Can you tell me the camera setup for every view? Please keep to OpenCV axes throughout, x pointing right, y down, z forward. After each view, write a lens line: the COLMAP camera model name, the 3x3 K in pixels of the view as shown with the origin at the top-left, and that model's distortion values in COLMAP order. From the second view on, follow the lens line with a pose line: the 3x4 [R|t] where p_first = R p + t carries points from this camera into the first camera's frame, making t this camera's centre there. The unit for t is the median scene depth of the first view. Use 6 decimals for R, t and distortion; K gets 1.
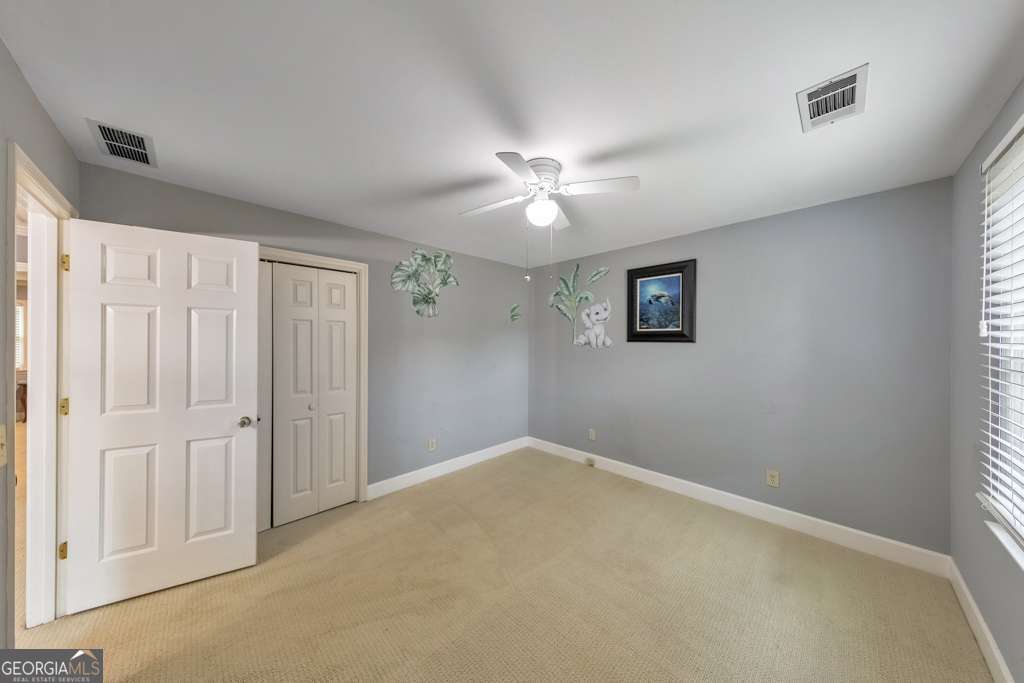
lens RADIAL K [[324.8, 0, 515.3], [0, 324.8, 338.7], [0, 0, 1]] dist [0.007239, 0.000038]
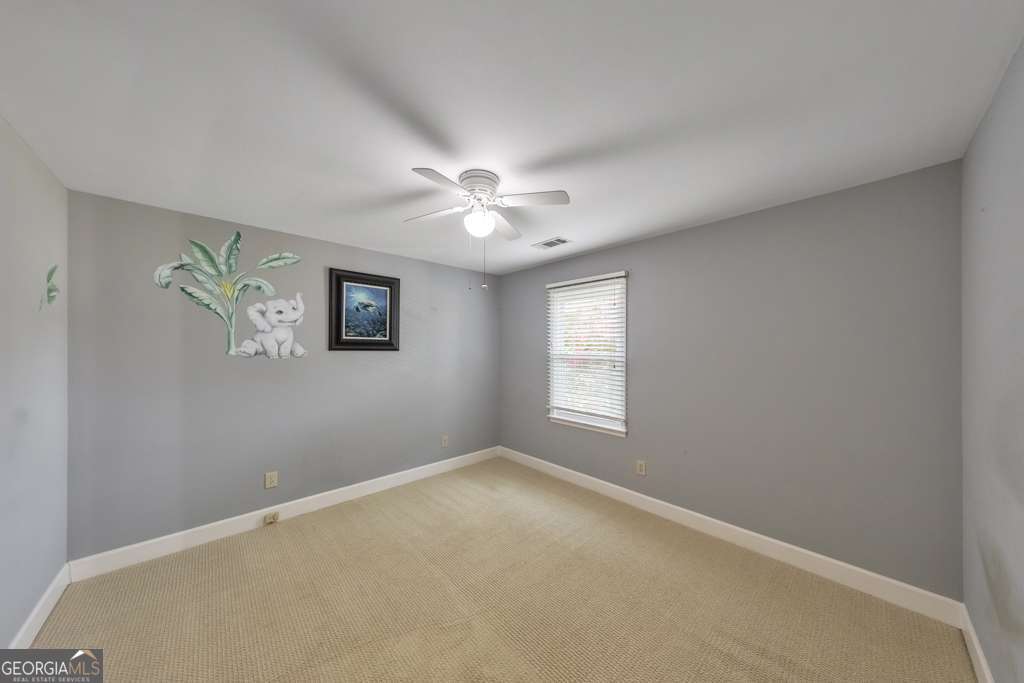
lens RADIAL K [[324.8, 0, 511.9], [0, 324.8, 345.7], [0, 0, 1]] dist [0.007239, 0.000038]
pose [[0.031750, 0.010440, 0.999441, -0.478143], [-0.006702, 0.999925, -0.010233, 0.002407], [-0.999473, -0.006373, 0.031817, 0.453227]]
